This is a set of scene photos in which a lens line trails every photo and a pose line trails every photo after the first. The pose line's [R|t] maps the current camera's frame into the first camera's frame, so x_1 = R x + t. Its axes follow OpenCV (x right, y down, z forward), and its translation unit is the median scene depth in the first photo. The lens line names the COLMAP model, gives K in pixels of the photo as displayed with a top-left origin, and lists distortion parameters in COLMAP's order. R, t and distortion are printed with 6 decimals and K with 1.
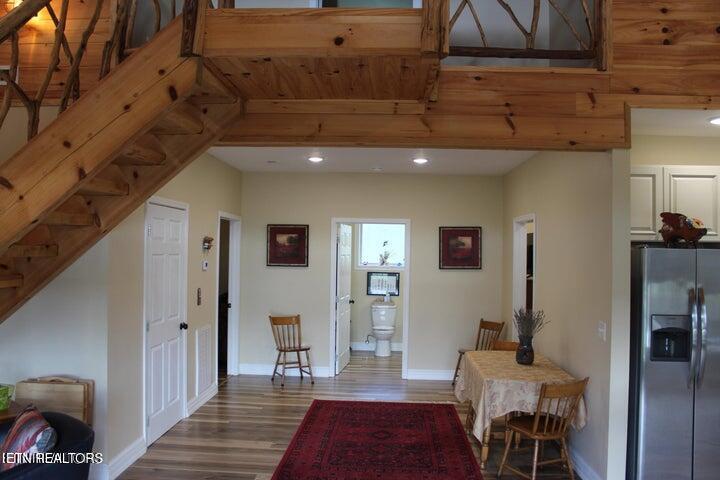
lens RADIAL K [[600.4, 0, 356.1], [0, 600.4, 238.8], [0, 0, 1]] dist [-0.172164, 0.158815]
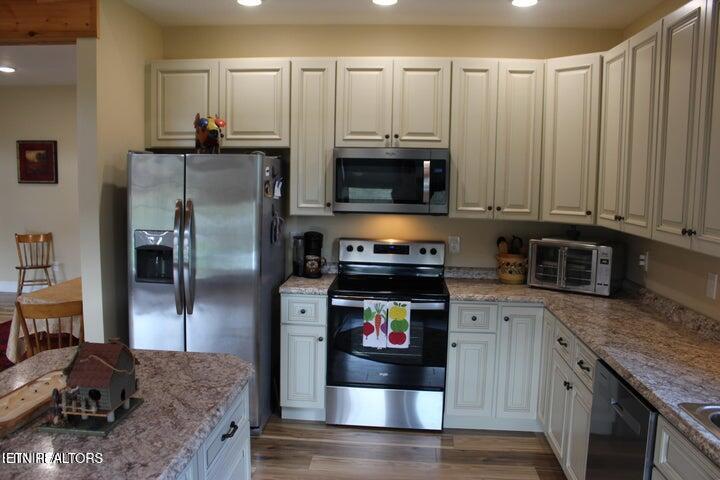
lens RADIAL K [[600.4, 0, 356.1], [0, 600.4, 238.8], [0, 0, 1]] dist [-0.172164, 0.158815]
pose [[0.999452, 0.005150, -0.032691, 0.864733], [-0.000990, 0.992029, 0.126008, 0.031586], [0.033079, -0.125906, 0.991490, 0.126019]]
